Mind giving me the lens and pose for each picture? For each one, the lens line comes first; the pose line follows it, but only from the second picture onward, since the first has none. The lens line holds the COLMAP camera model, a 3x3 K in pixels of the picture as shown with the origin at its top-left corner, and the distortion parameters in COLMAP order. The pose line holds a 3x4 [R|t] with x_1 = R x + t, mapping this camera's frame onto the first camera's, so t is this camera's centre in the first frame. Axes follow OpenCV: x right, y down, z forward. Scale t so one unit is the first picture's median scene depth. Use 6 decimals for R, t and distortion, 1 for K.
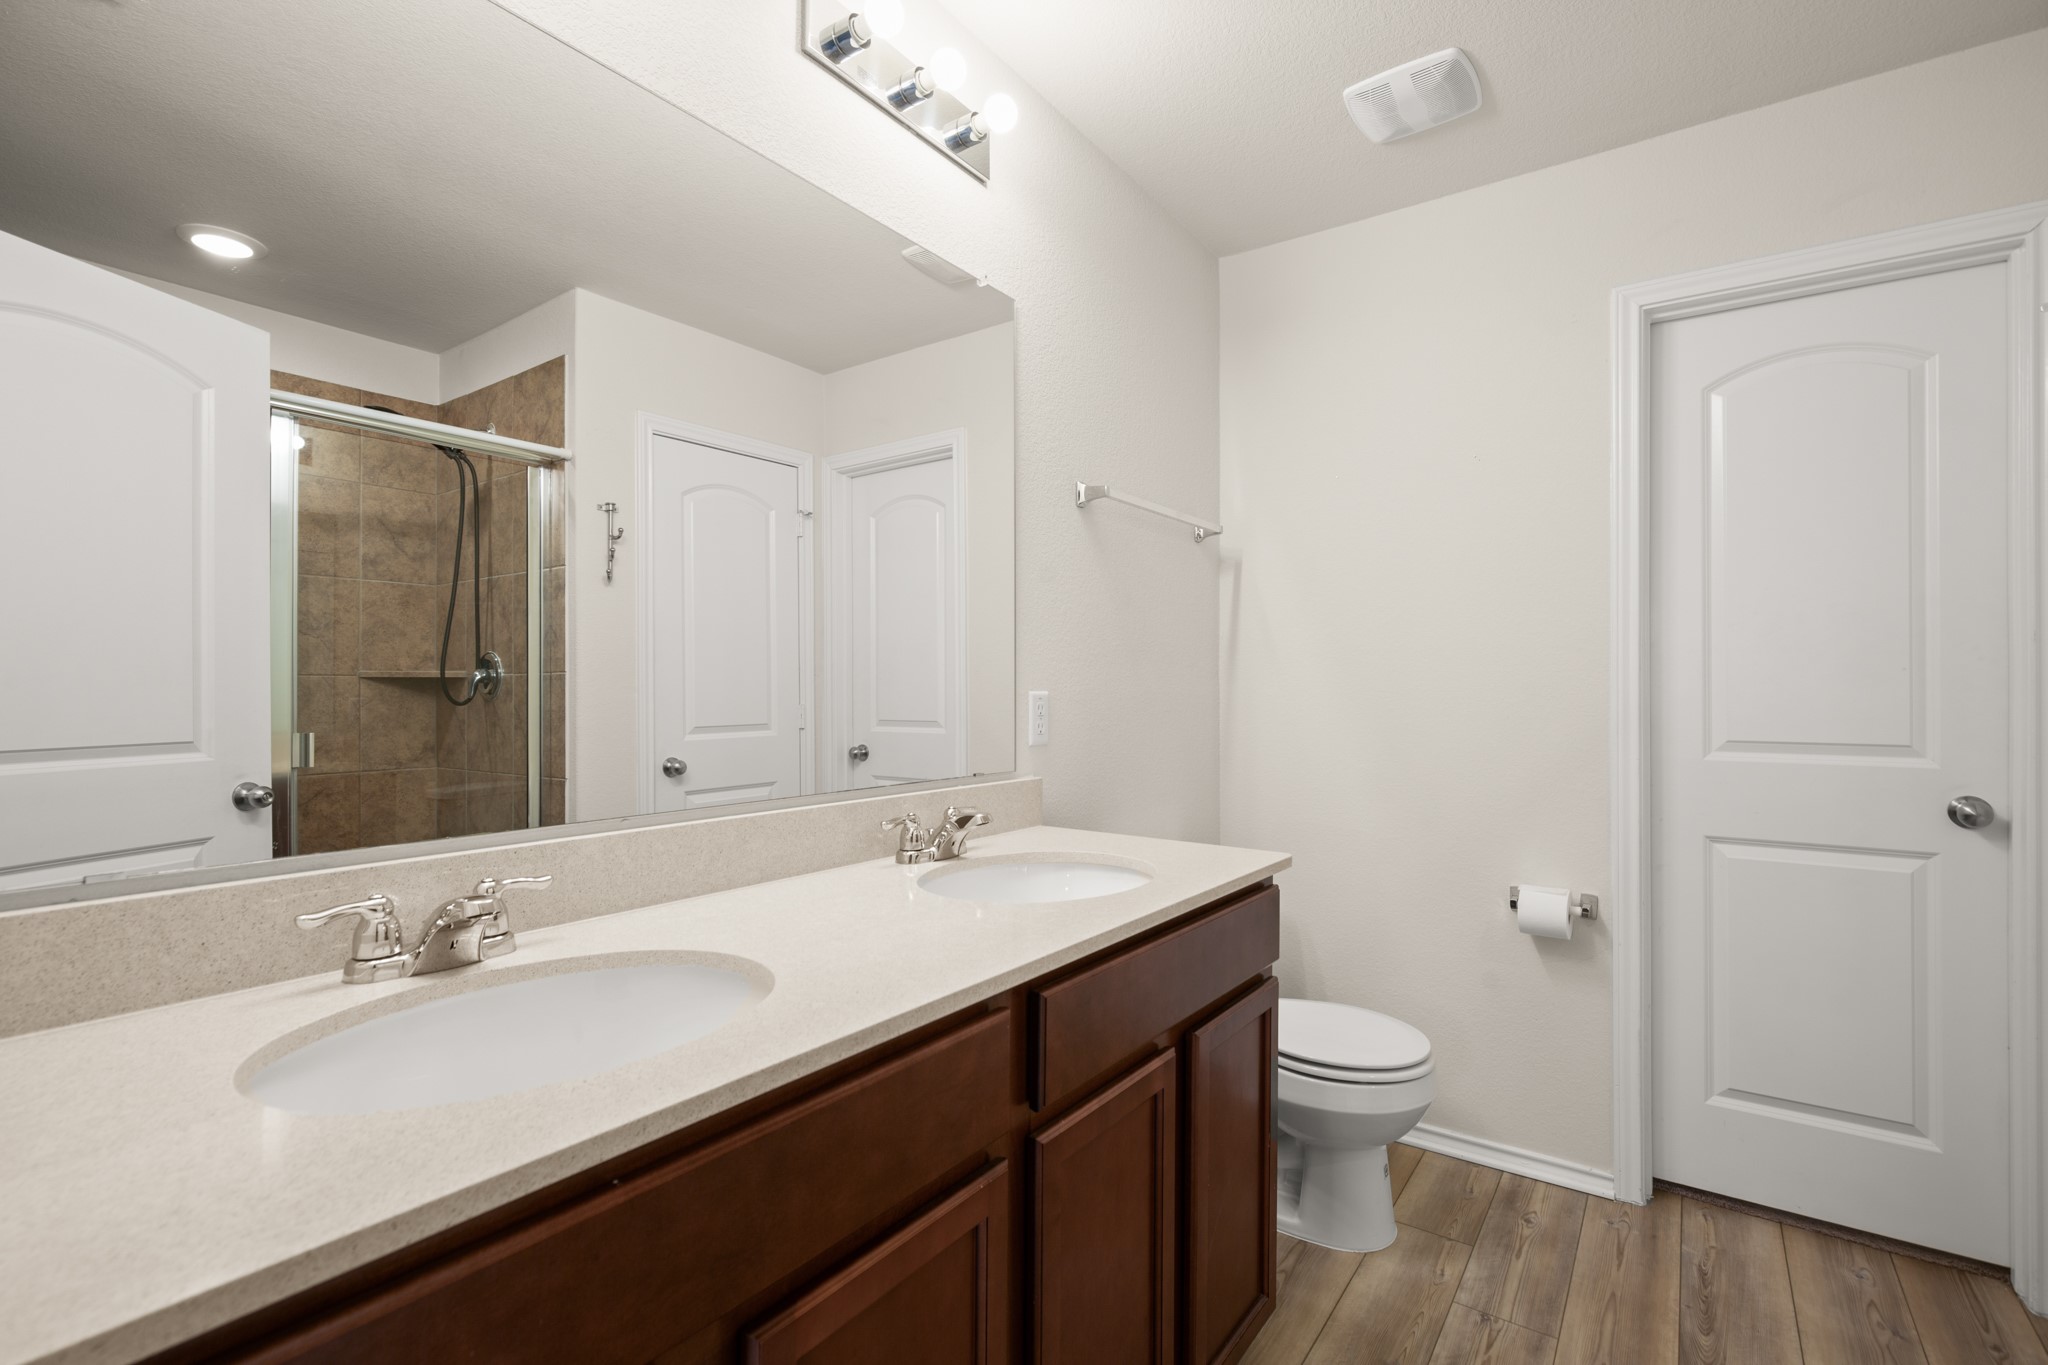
lens RADIAL K [[954.2, 0, 1030.0], [0, 954.2, 687.7], [0, 0, 1]] dist [-0.002030, 0.002339]
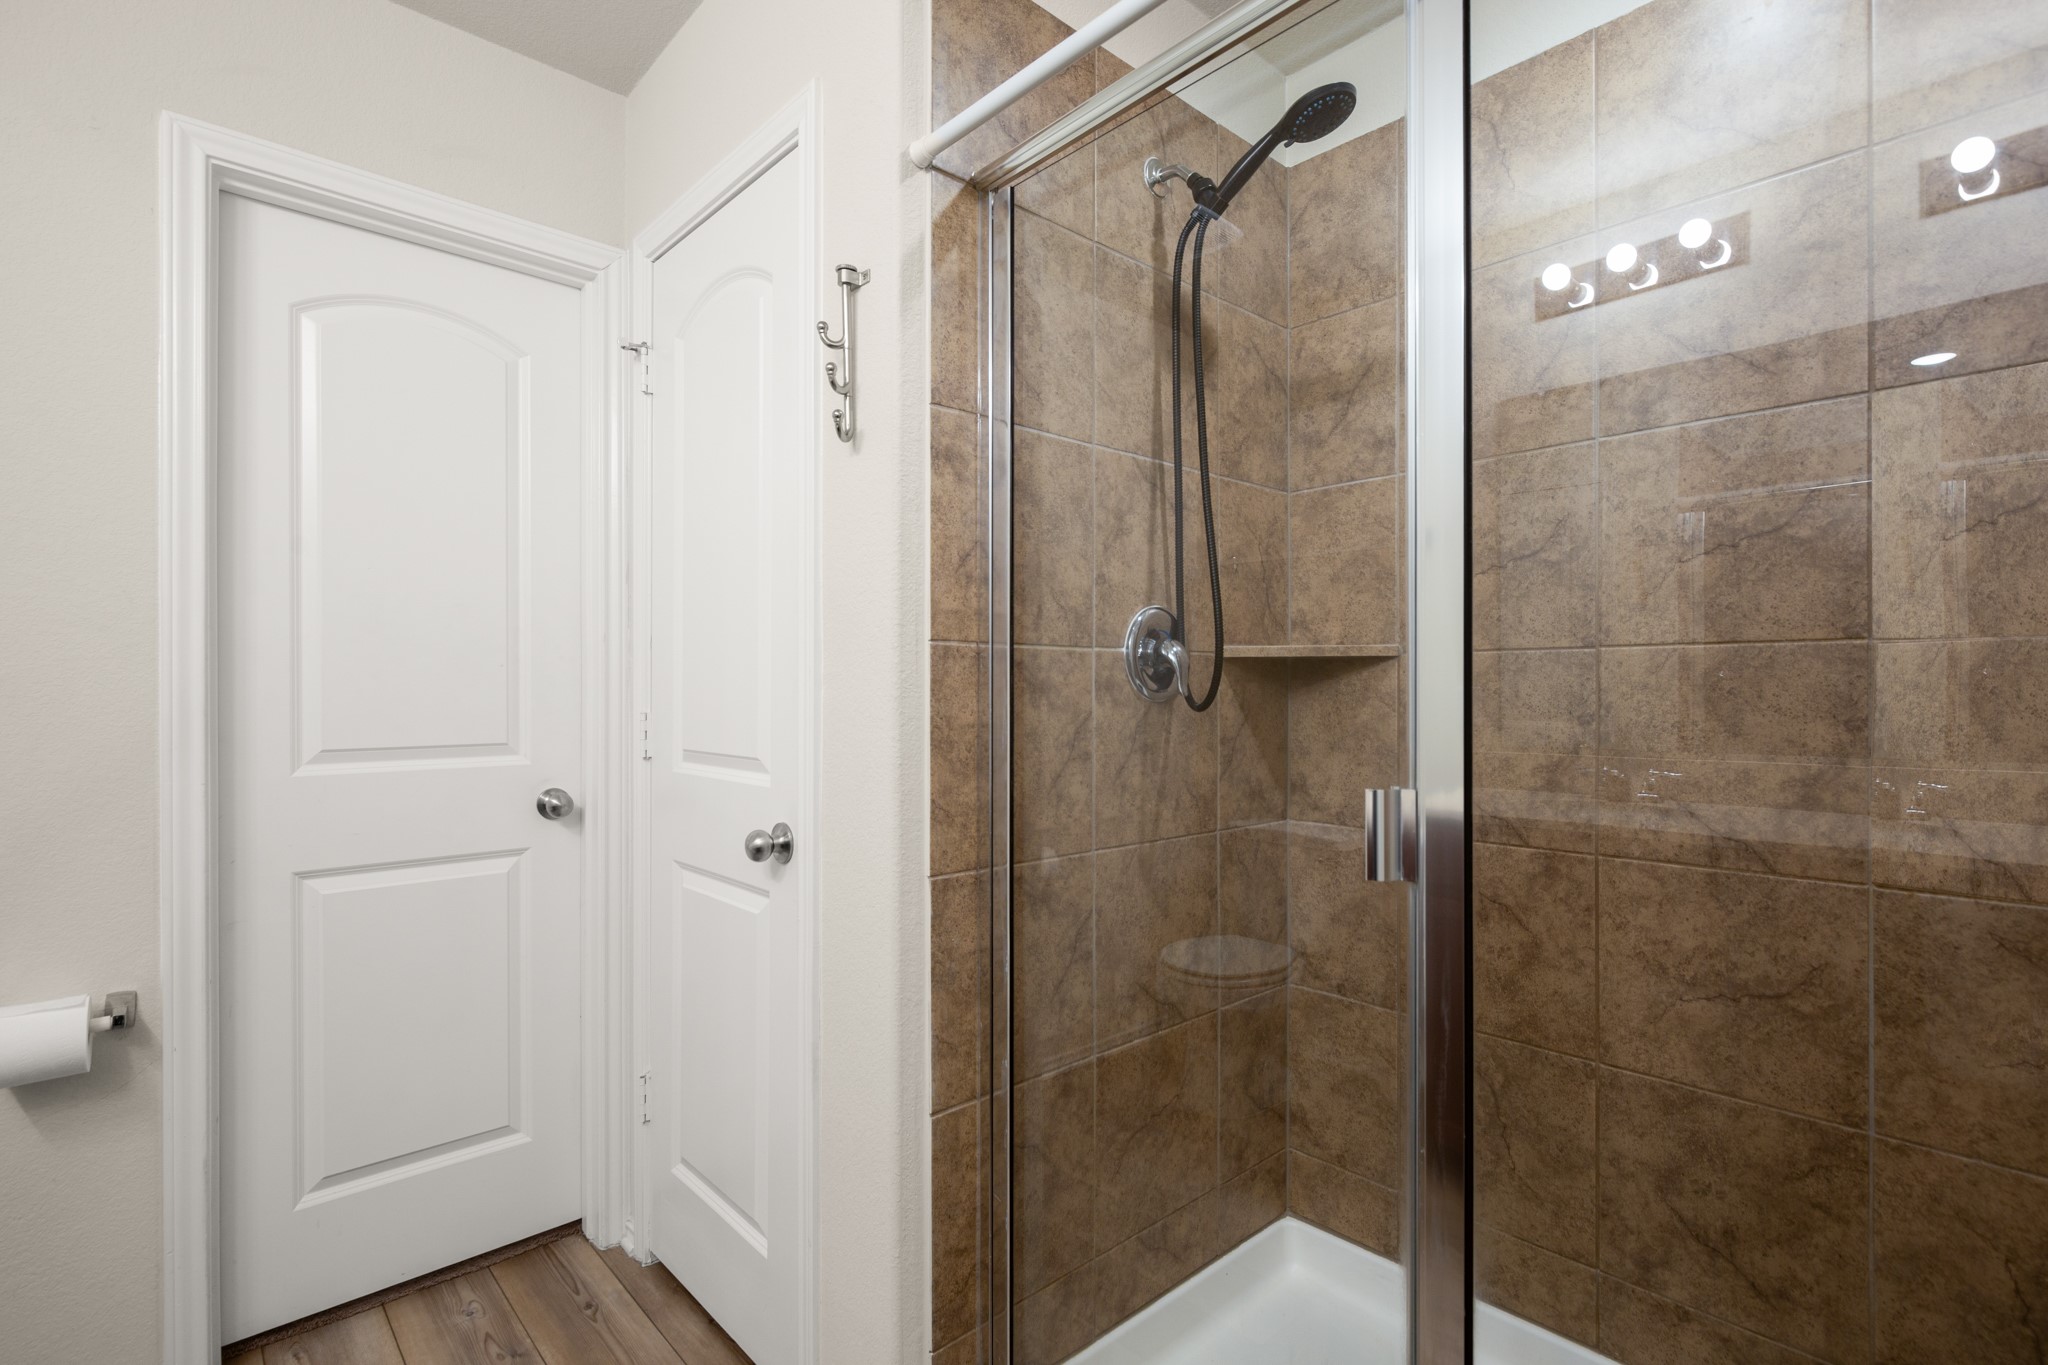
lens RADIAL K [[954.2, 0, 1024.2], [0, 954.2, 685.2], [0, 0, 1]] dist [-0.002030, 0.002339]
pose [[0.202333, -0.001752, 0.979315, 0.060239], [0.003118, 0.999994, 0.001144, 0.000765], [-0.979312, 0.002822, 0.202338, 0.262178]]
